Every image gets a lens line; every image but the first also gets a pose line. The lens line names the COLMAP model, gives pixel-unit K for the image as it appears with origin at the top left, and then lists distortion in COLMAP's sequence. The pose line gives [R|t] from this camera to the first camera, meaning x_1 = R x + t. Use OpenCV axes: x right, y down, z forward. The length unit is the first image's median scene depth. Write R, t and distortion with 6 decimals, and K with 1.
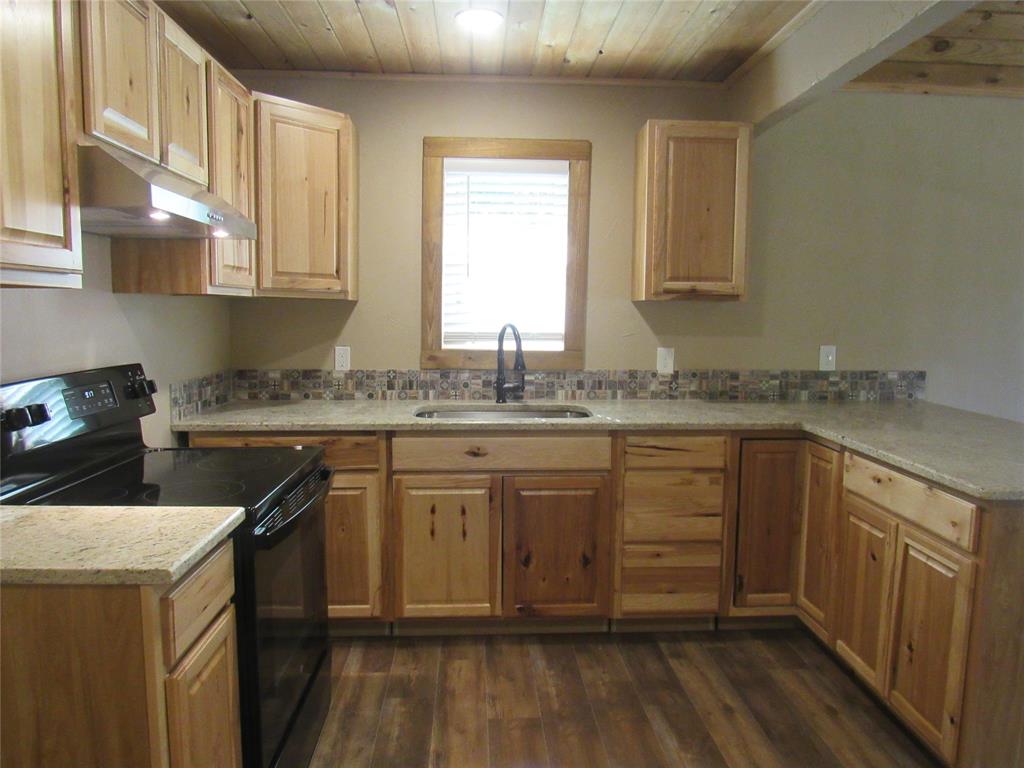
lens RADIAL K [[731.0, 0, 513.8], [0, 731.0, 385.3], [0, 0, 1]] dist [-0.029994, 0.006811]
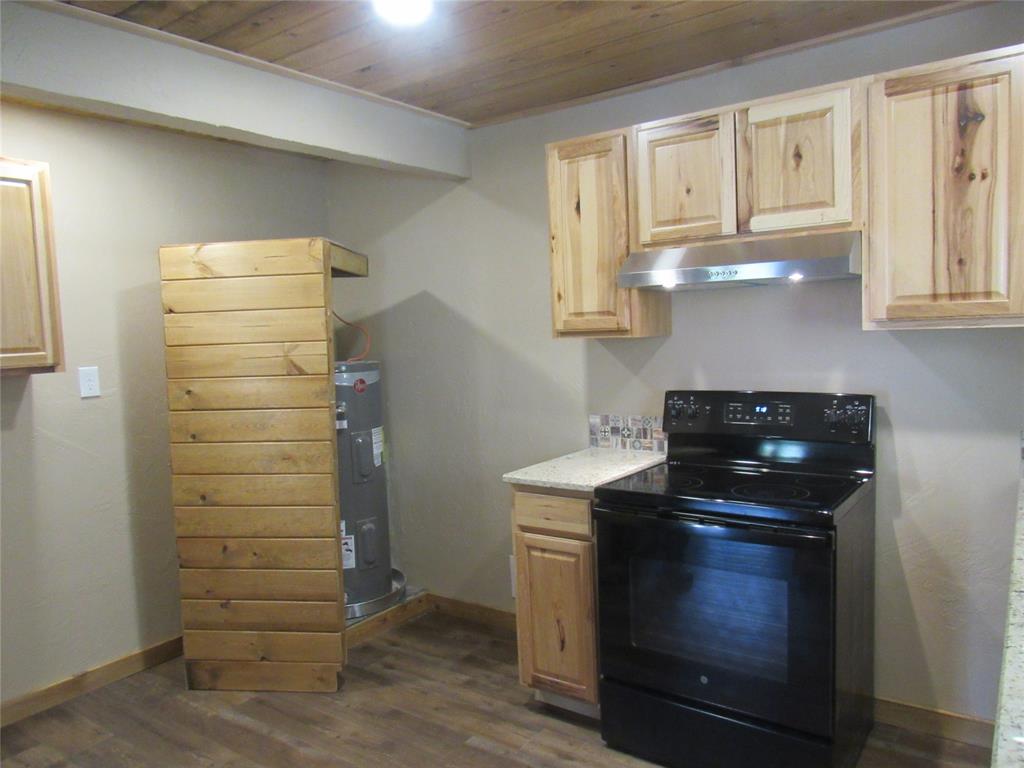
lens RADIAL K [[731.0, 0, 513.8], [0, 731.0, 385.3], [0, 0, 1]] dist [-0.029994, 0.006811]
pose [[-0.626035, 0.076578, -0.776026, 0.414685], [-0.047583, 0.989561, 0.136035, -0.108618], [0.778342, 0.122088, -0.615856, 0.828554]]
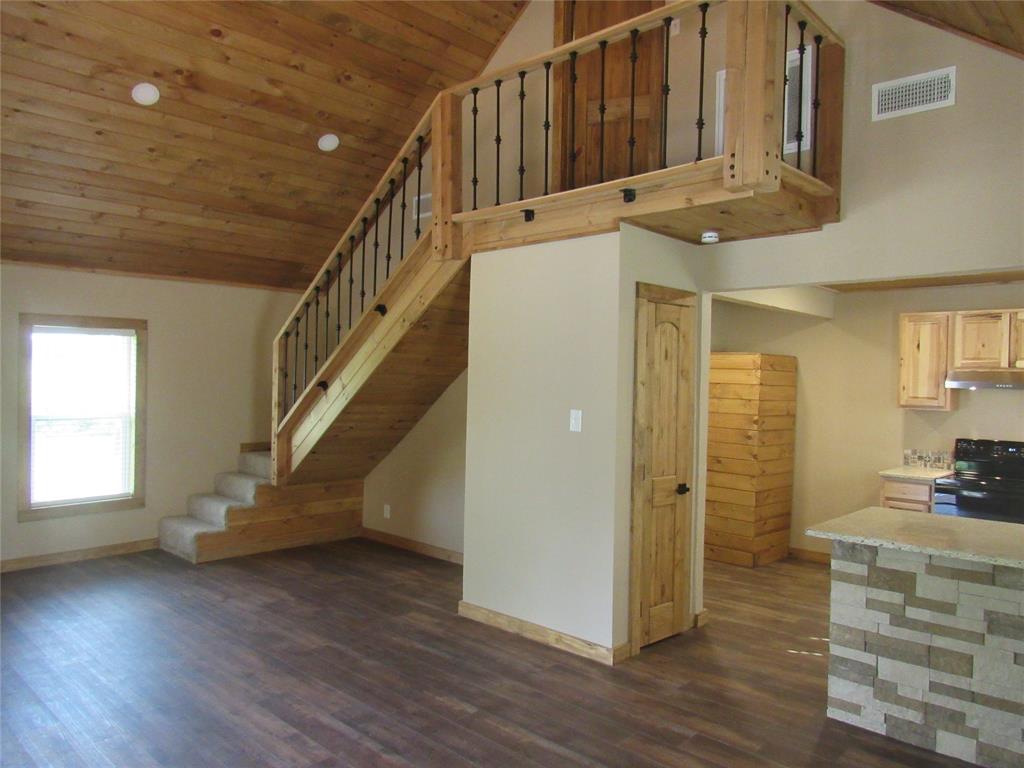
lens RADIAL K [[731.0, 0, 513.8], [0, 731.0, 385.3], [0, 0, 1]] dist [-0.029994, 0.006811]
pose [[-0.723477, -0.023924, -0.689934, 1.523261], [-0.104829, 0.991617, 0.075541, -0.136164], [0.682343, 0.126978, -0.719920, 0.934760]]
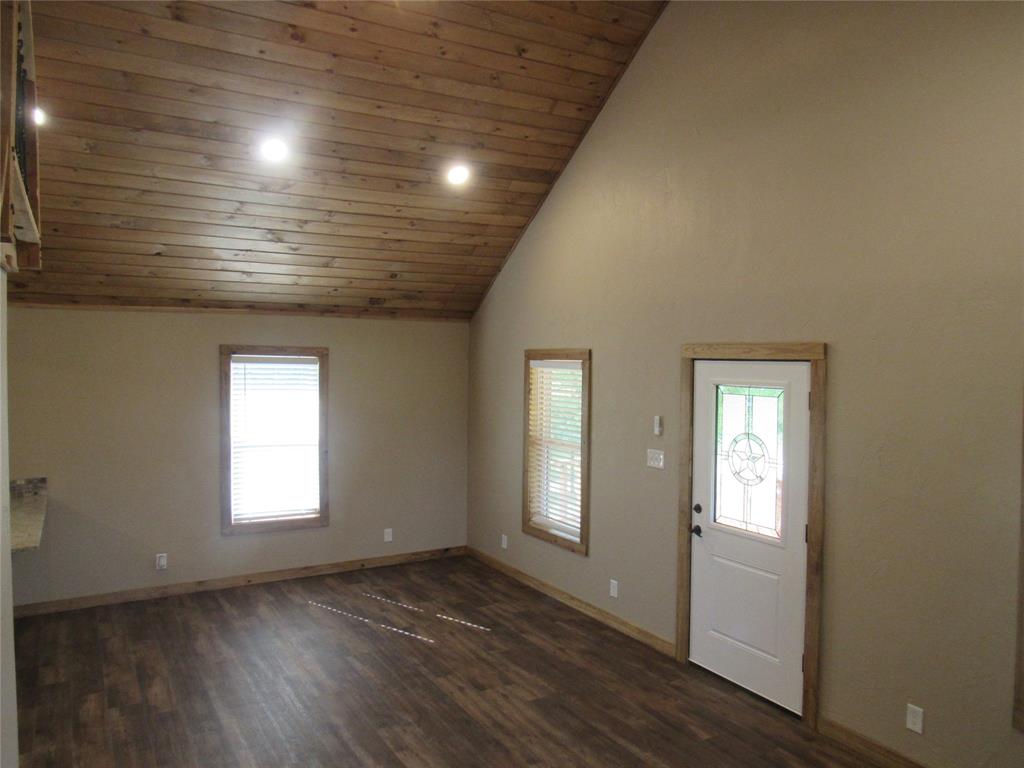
lens RADIAL K [[731.0, 0, 513.8], [0, 731.0, 385.3], [0, 0, 1]] dist [-0.029994, 0.006811]
pose [[0.879392, -0.022775, 0.475554, 0.738235], [0.055176, 0.997000, -0.054282, -0.080095], [-0.472891, 0.073974, 0.878010, -0.911751]]
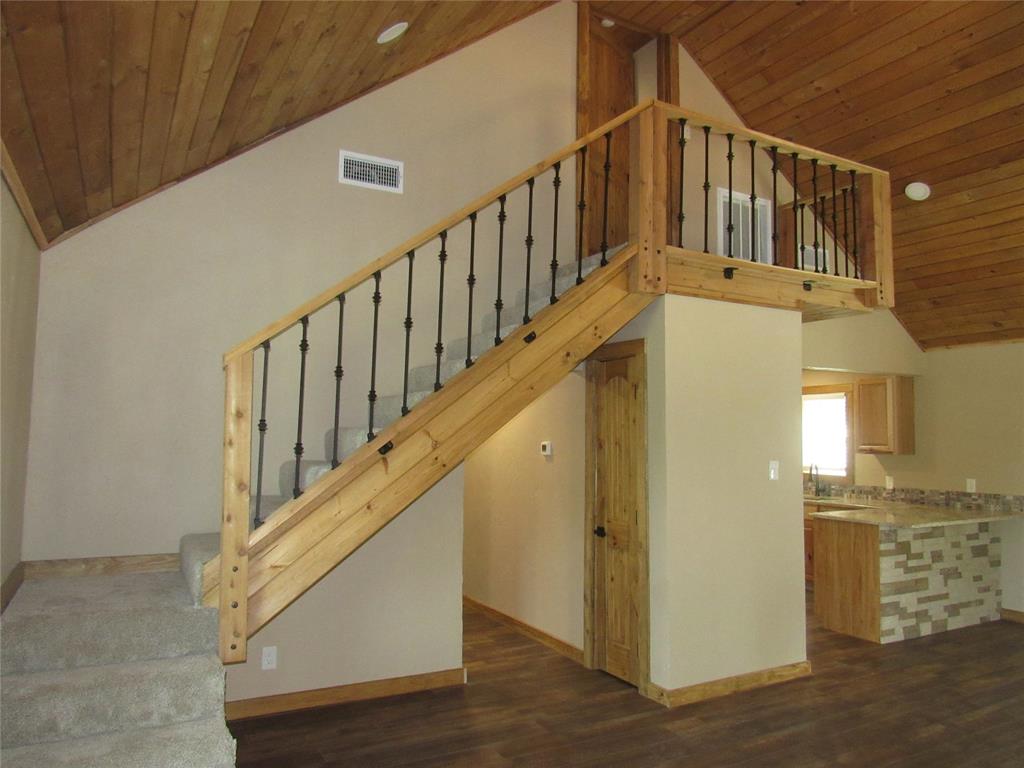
lens RADIAL K [[731.0, 0, 513.8], [0, 731.0, 385.3], [0, 0, 1]] dist [-0.029994, 0.006811]
pose [[0.439344, -0.067727, -0.895762, 1.618825], [-0.106495, 0.986195, -0.126797, 0.069635], [0.891984, 0.151102, 0.426066, -0.888629]]
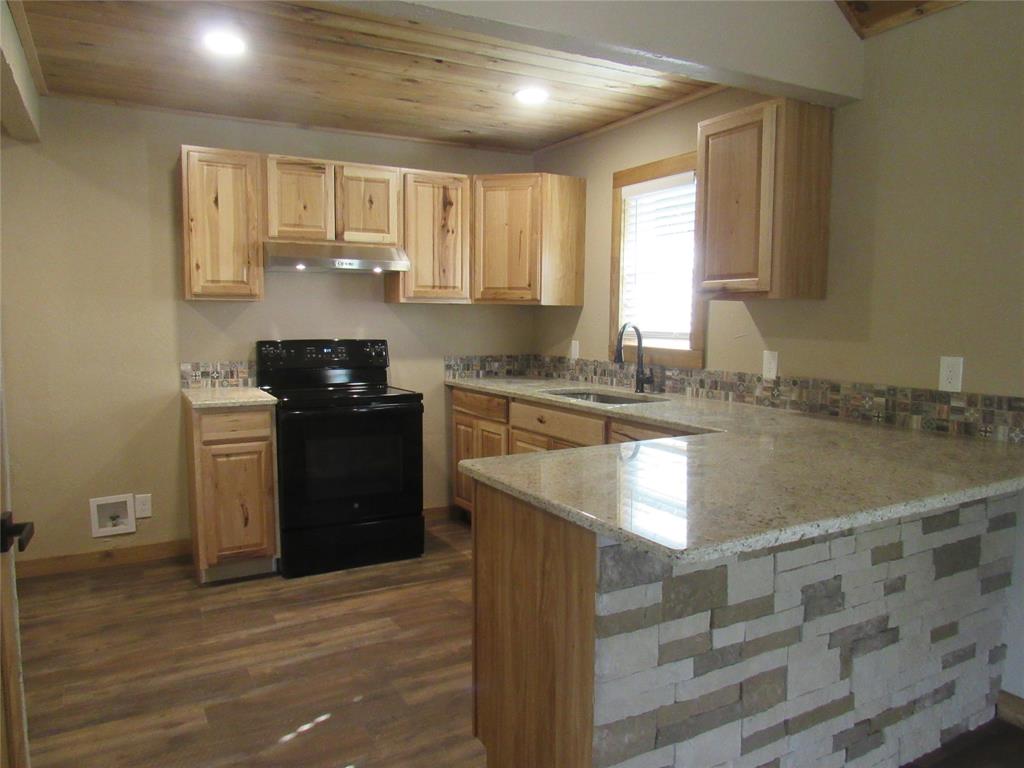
lens RADIAL K [[731.0, 0, 513.8], [0, 731.0, 385.3], [0, 0, 1]] dist [-0.029994, 0.006811]
pose [[0.446078, 0.078255, -0.891566, 0.890656], [-0.096615, 0.994559, 0.038955, -0.012656], [0.889764, 0.068762, 0.451212, 0.297971]]
